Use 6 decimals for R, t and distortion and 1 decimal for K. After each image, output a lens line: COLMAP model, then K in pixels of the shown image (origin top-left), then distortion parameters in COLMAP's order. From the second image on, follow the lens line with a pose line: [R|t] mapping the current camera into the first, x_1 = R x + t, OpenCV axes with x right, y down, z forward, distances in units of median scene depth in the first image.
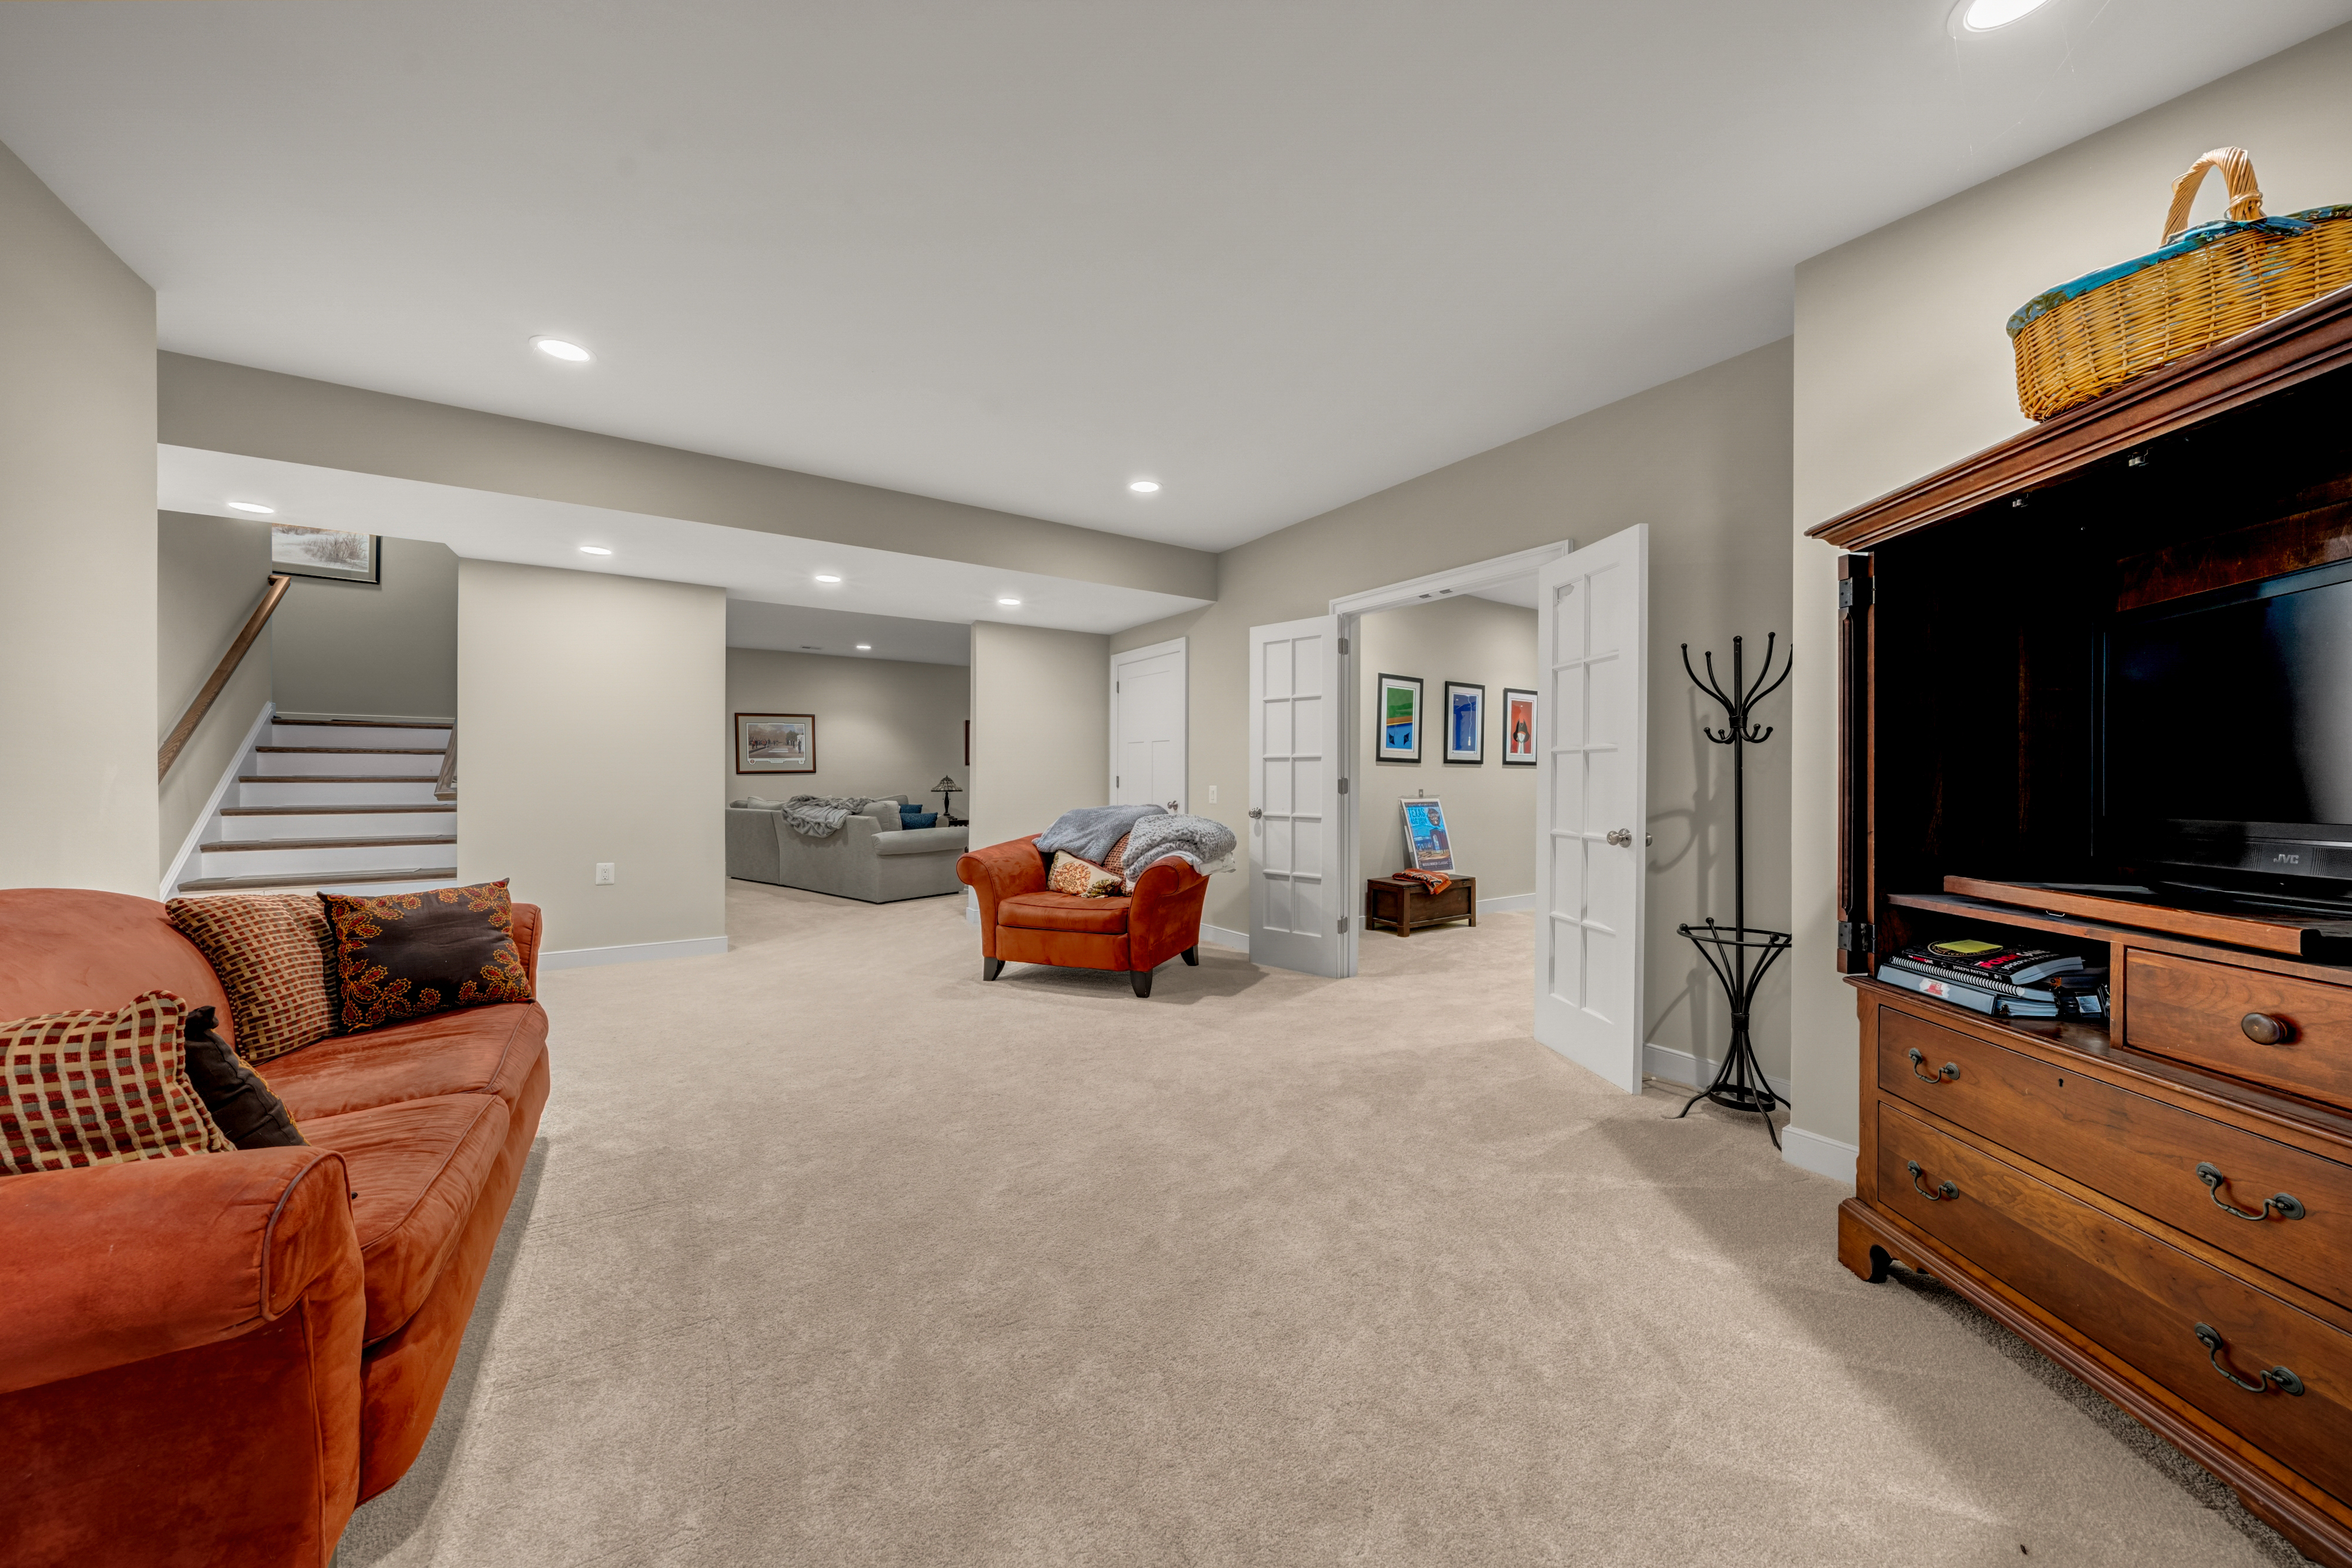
lens RADIAL K [[780.5, 0, 1173.7], [0, 780.5, 772.7], [0, 0, 1]] dist [-0.000982, -0.000095]
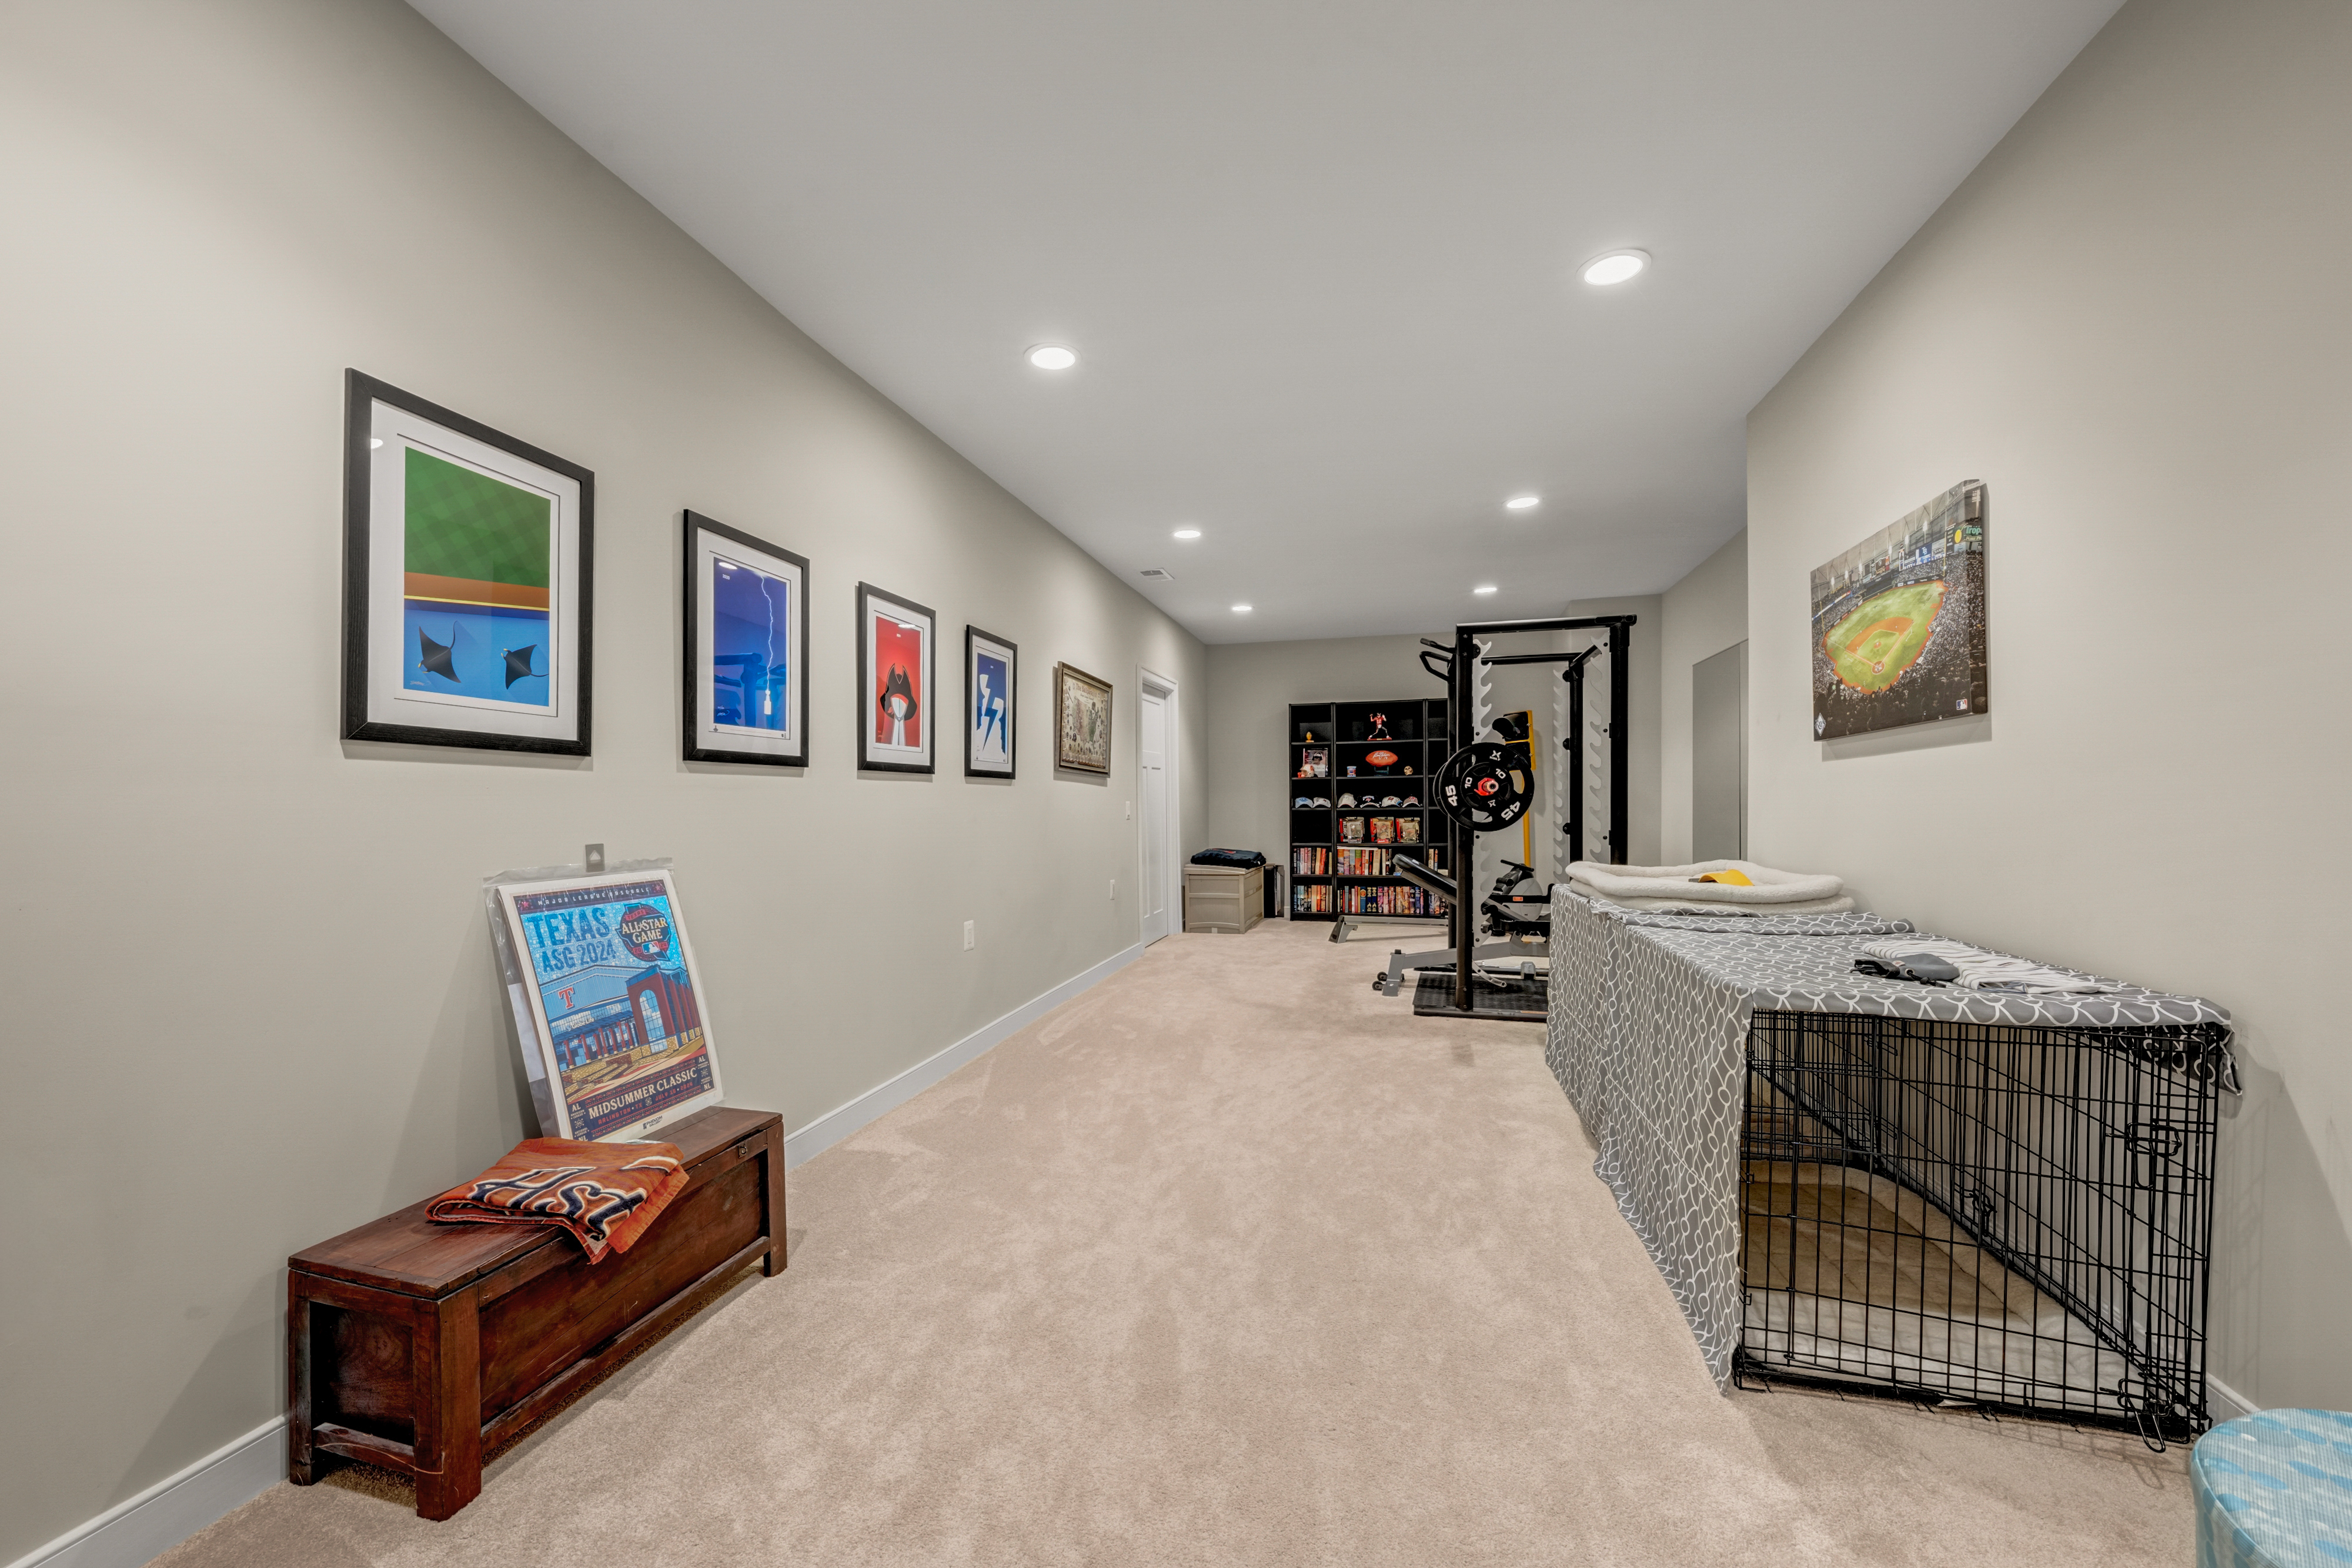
lens RADIAL K [[865.7, 0, 1161.9], [0, 865.7, 793.5], [0, 0, 1]] dist [0.000911, 0.000059]
pose [[0.736819, -0.011548, 0.675991, 0.255581], [0.018782, 0.999818, -0.003393, 0.007074], [-0.675829, 0.015196, 0.736902, 0.614769]]
